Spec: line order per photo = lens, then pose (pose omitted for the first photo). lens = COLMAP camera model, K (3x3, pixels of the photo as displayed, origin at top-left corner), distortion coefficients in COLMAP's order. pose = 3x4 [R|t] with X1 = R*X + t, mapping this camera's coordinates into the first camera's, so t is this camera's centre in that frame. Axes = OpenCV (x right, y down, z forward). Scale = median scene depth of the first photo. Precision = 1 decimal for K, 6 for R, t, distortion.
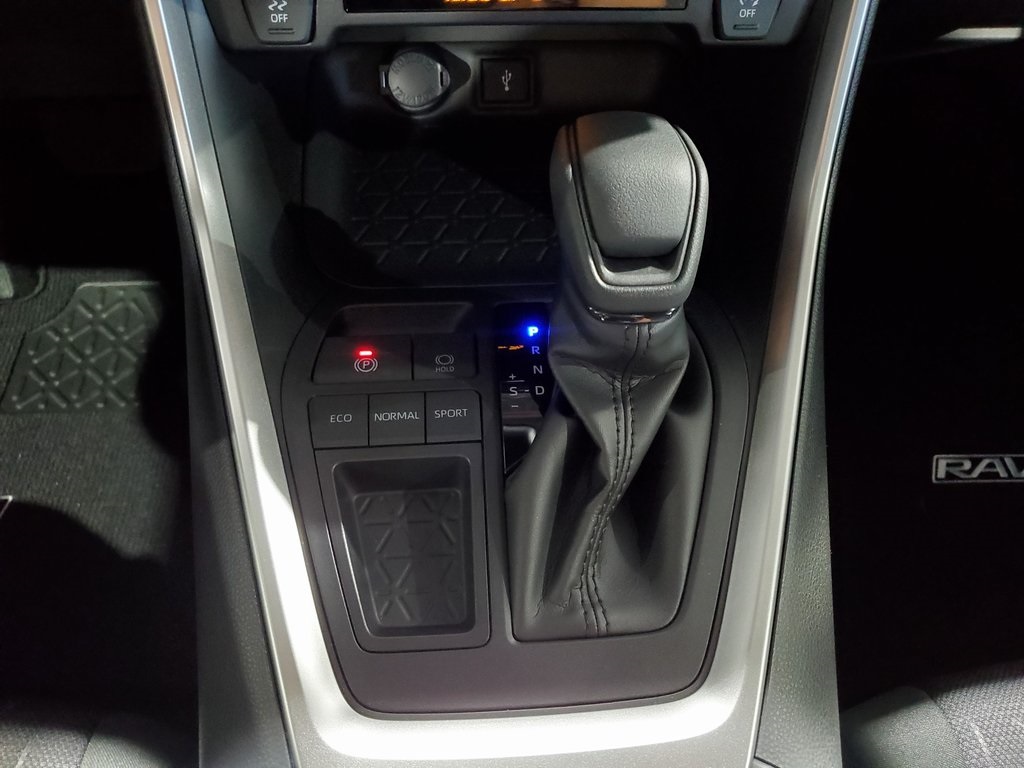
lens RADIAL K [[813.8, 0, 508.6], [0, 813.8, 386.3], [0, 0, 1]] dist [0.028816, -0.042608]
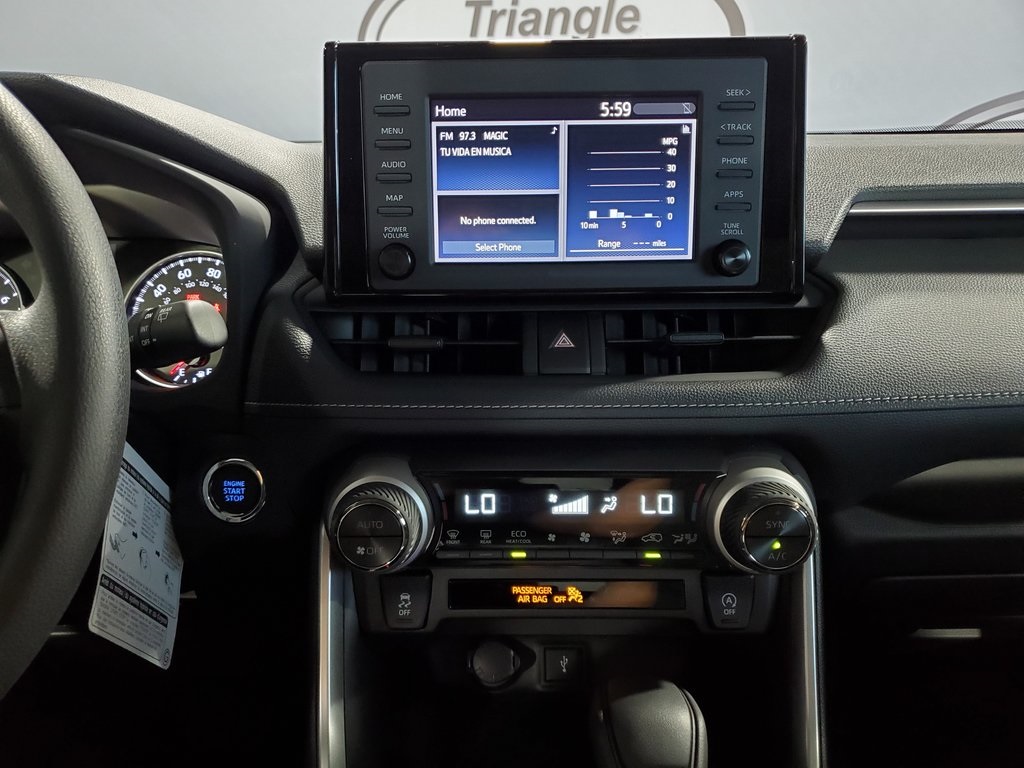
lens RADIAL K [[813.8, 0, 498.7], [0, 813.8, 392.9], [0, 0, 1]] dist [0.028816, -0.042608]
pose [[0.994828, -0.020256, -0.099537, 0.042785], [-0.049706, 0.757498, -0.650942, 0.195090], [0.088584, 0.652523, 0.752574, -0.344741]]
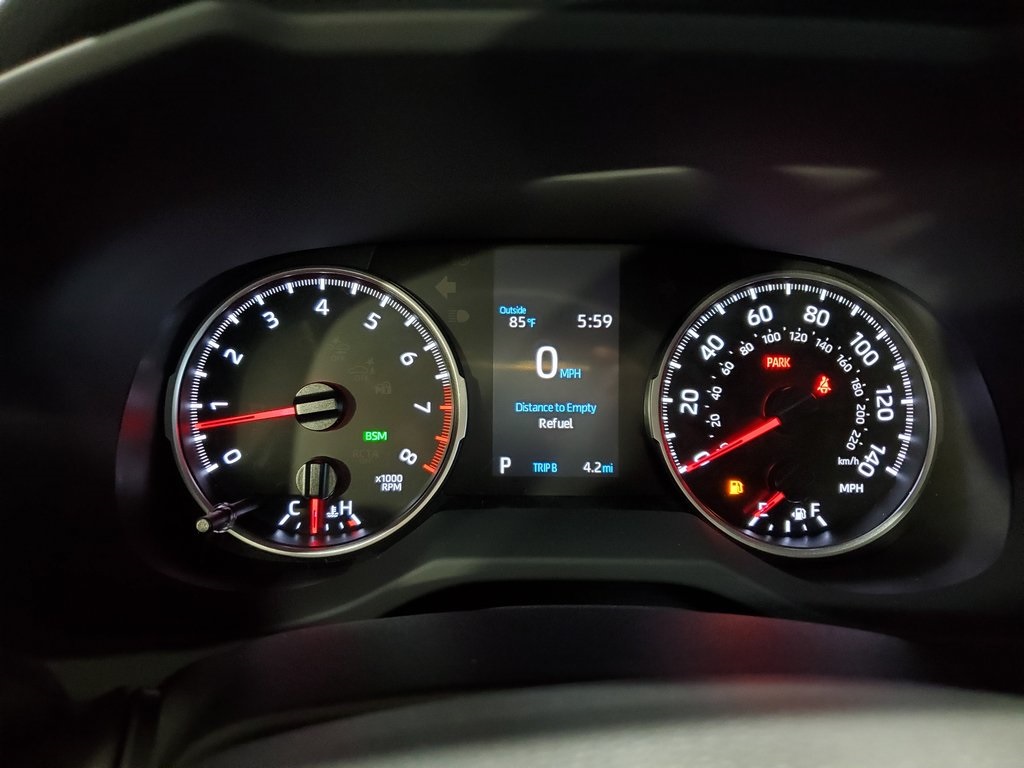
lens RADIAL K [[813.8, 0, 507.5], [0, 813.8, 378.7], [0, 0, 1]] dist [0.028816, -0.042608]
pose [[0.999563, 0.007128, -0.028673, -1.141336], [-0.021994, 0.827535, -0.560984, -0.593682], [0.019729, 0.561369, 0.827330, 0.063154]]
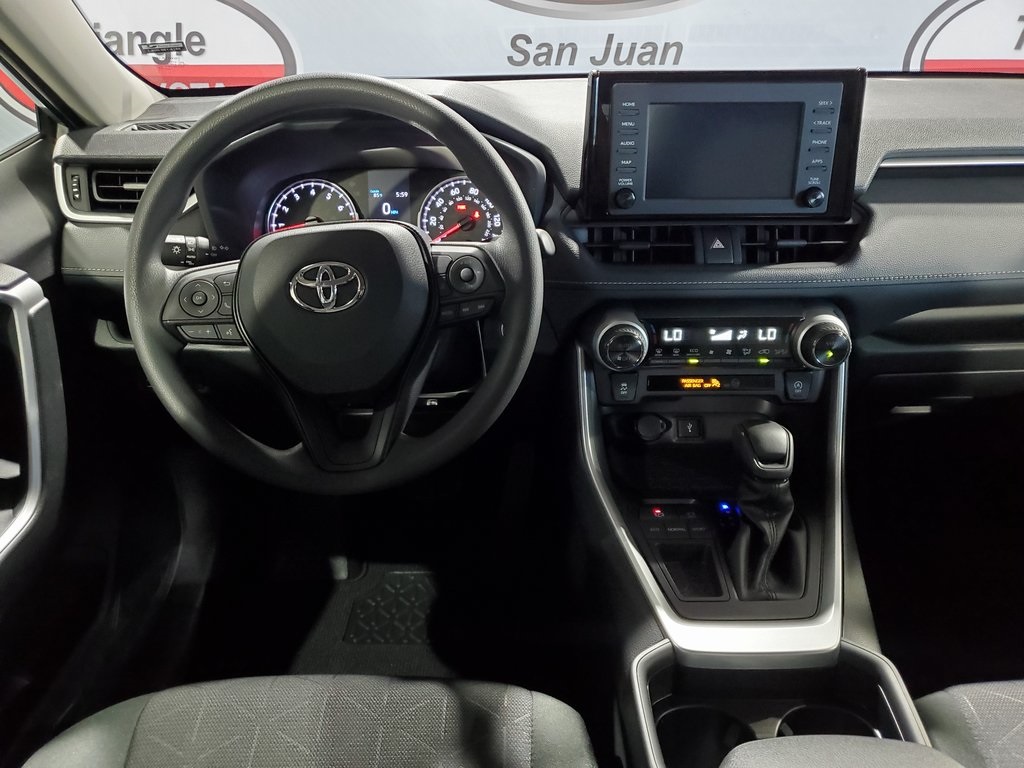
lens RADIAL K [[813.8, 0, 501.9], [0, 813.8, 403.0], [0, 0, 1]] dist [0.028816, -0.042608]
pose [[0.996827, -0.004923, -0.079444, -0.462326], [-0.033881, 0.876908, -0.479462, 0.891982], [0.072025, 0.480633, 0.873959, -1.387840]]
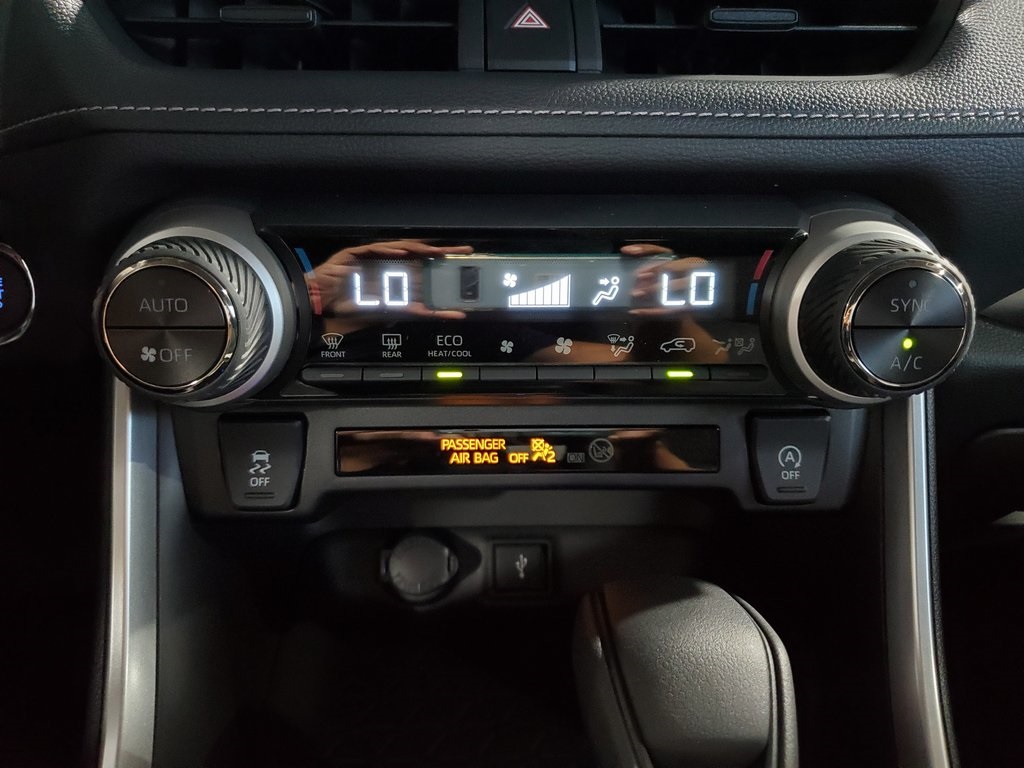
lens RADIAL K [[813.8, 0, 512.5], [0, 813.8, 383.2], [0, 0, 1]] dist [0.028816, -0.042608]
pose [[0.999645, -0.011250, -0.024140, 0.015146], [-0.005080, 0.809227, -0.587474, -0.018798], [0.026144, 0.587388, 0.808883, 0.222868]]
